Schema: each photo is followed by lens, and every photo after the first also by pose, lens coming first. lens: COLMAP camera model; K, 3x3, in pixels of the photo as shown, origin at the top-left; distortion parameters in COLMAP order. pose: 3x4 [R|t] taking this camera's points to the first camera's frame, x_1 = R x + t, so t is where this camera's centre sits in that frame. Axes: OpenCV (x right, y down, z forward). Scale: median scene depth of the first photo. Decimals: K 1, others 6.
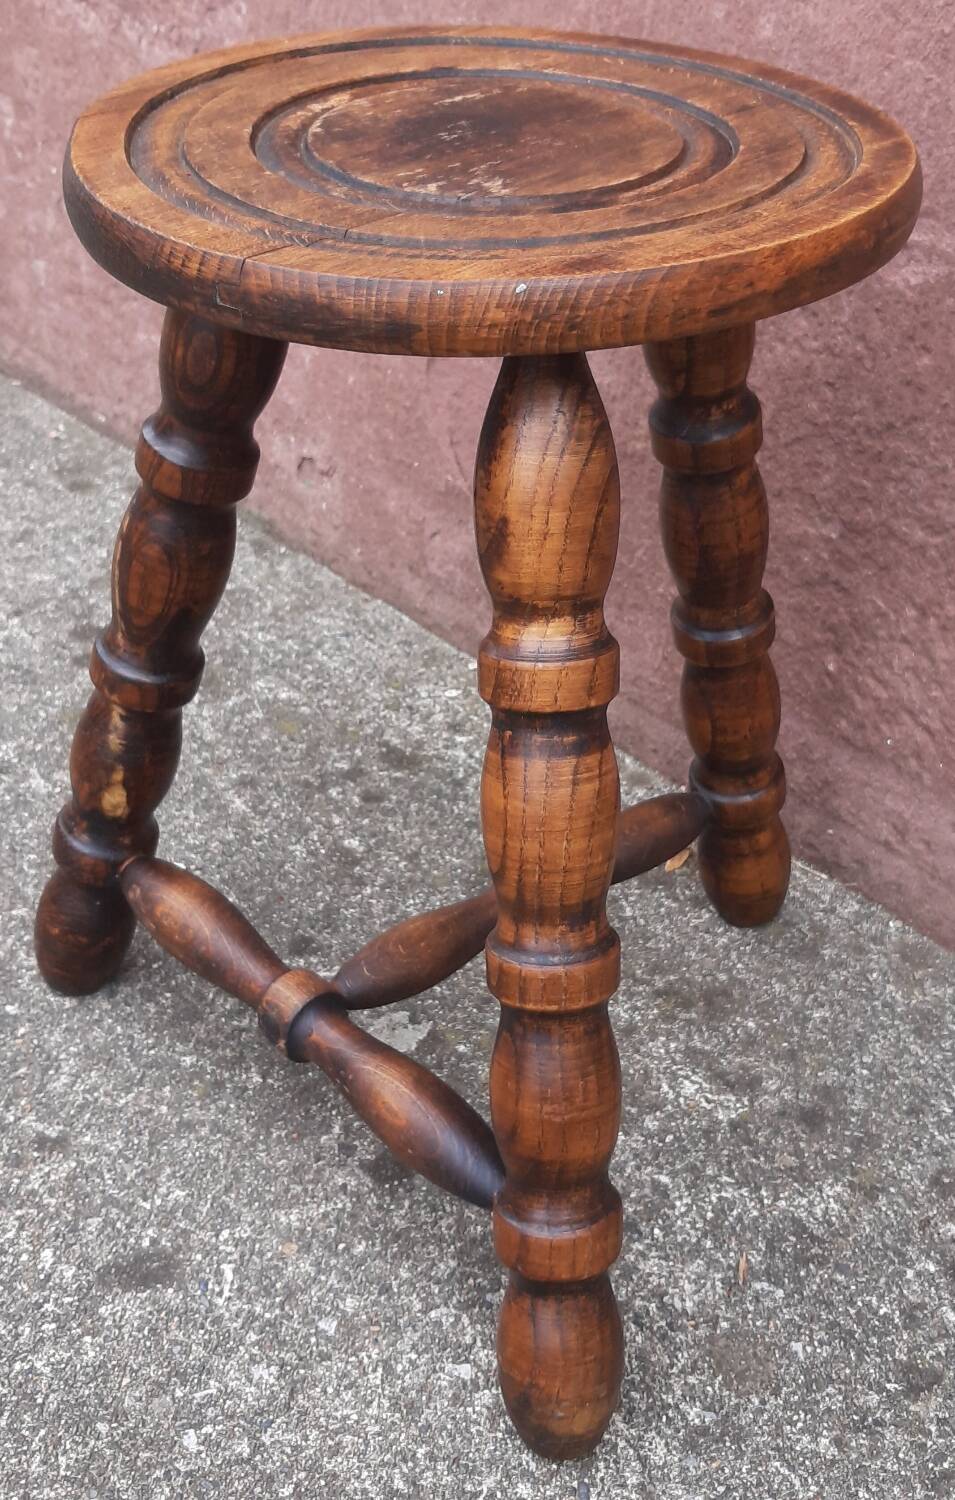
lens RADIAL K [[2036.6, 0, 544.5], [0, 2036.6, 656.9], [0, 0, 1]] dist [0.140821, 0.000000]
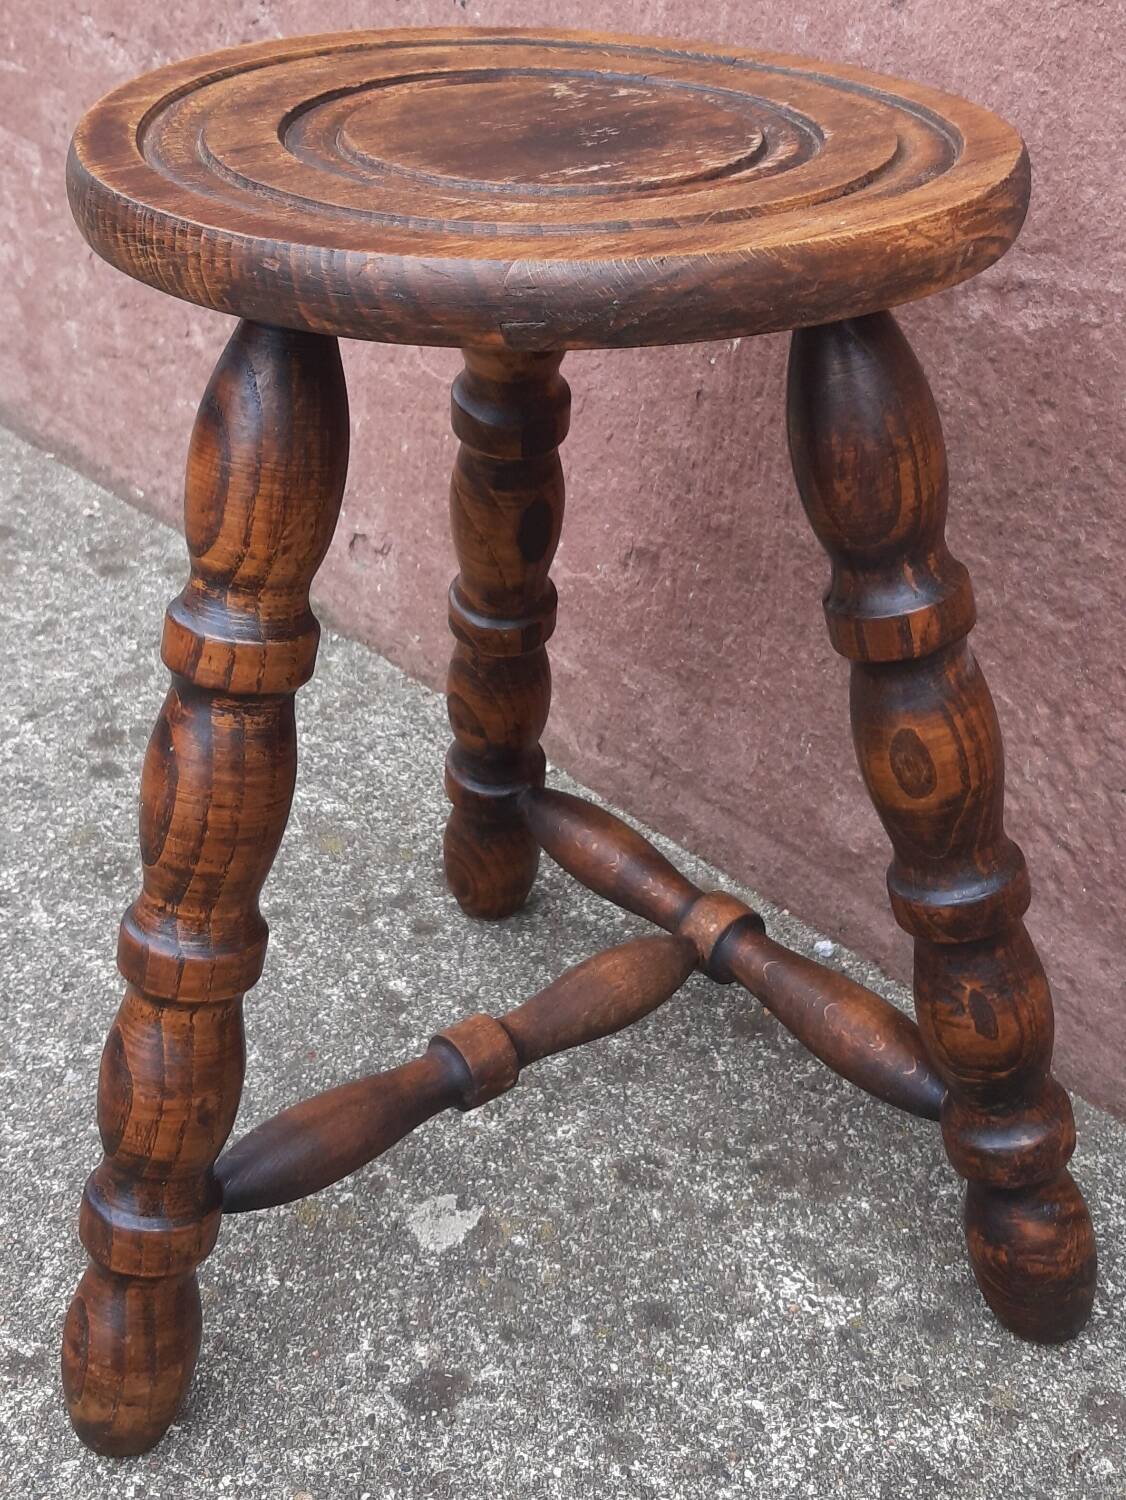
lens RADIAL K [[2115.6, 0, 616.0], [0, 2115.6, 673.0], [0, 0, 1]] dist [0.059051, 0.000000]
pose [[0.999513, -0.014746, -0.027514, 0.027252], [0.014104, 0.999627, -0.023396, -0.020322], [0.027849, 0.022997, 0.999348, 0.126228]]
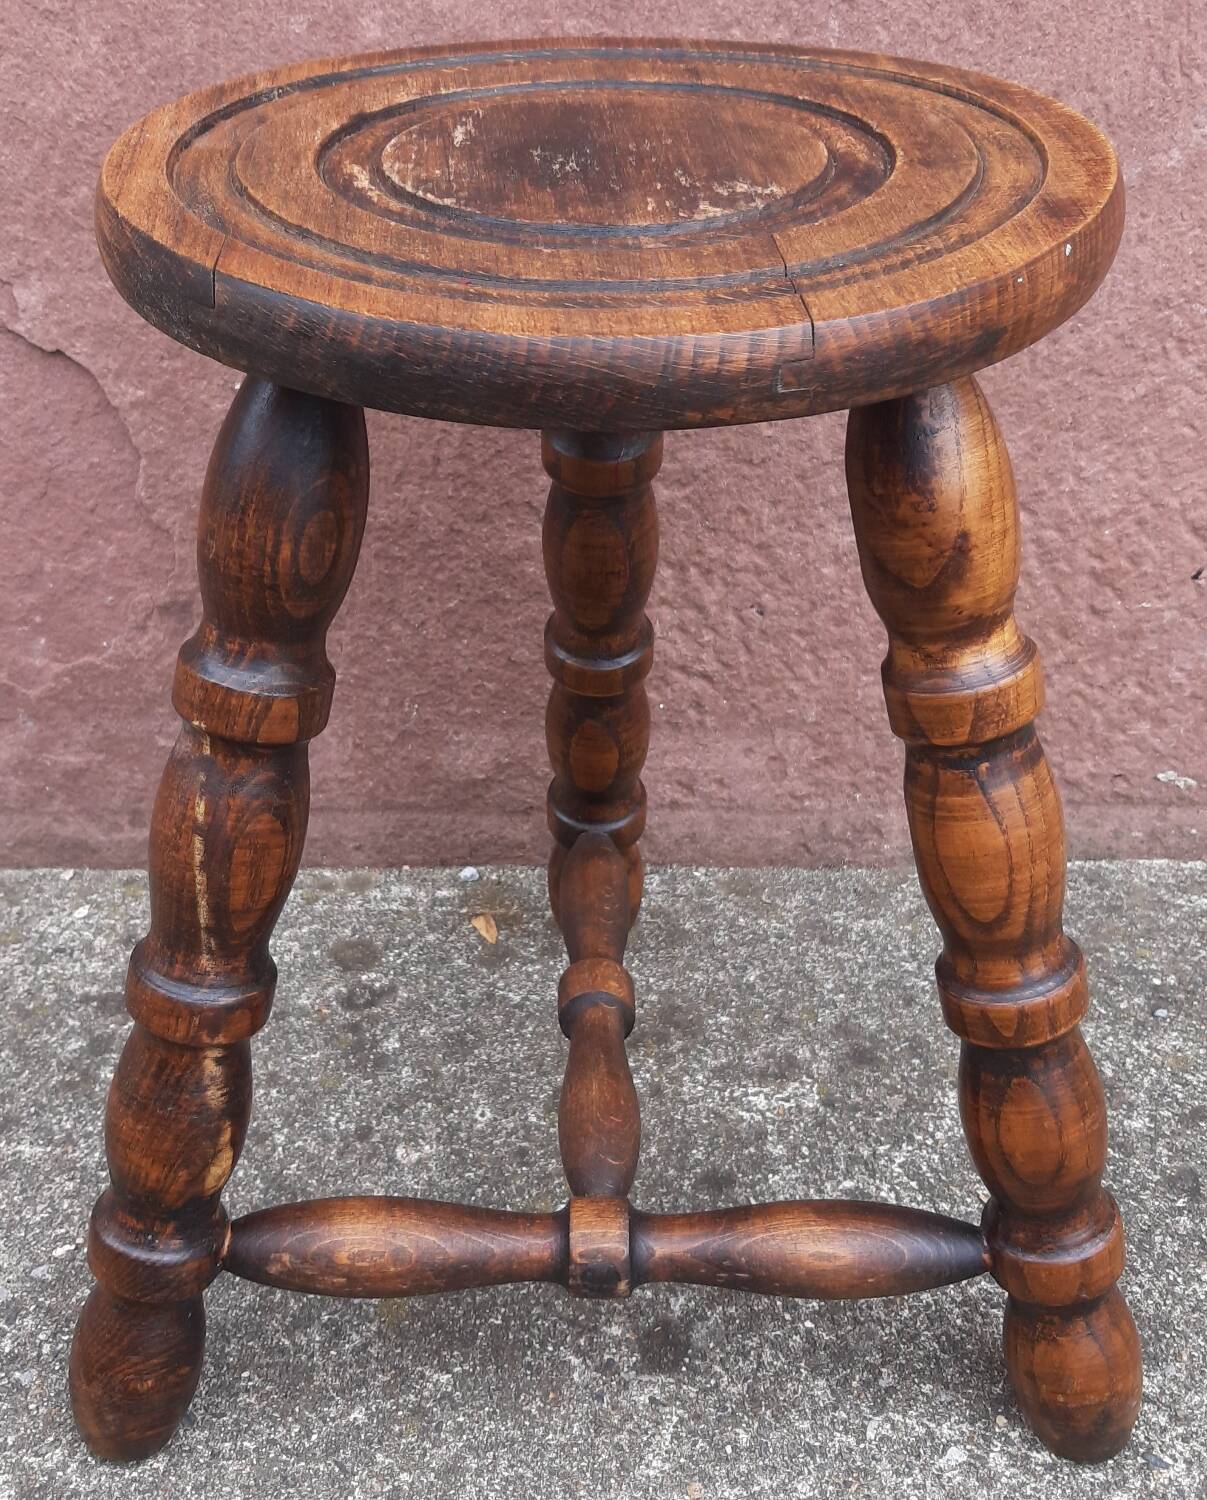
lens RADIAL K [[1884.4, 0, 568.0], [0, 1884.4, 723.7], [0, 0, 1]] dist [0.066845, 0.000000]
pose [[0.677545, -0.424412, 0.600672, -0.443782], [0.403294, 0.897365, 0.179138, -0.141733], [-0.615050, 0.120873, 0.779168, 0.343137]]
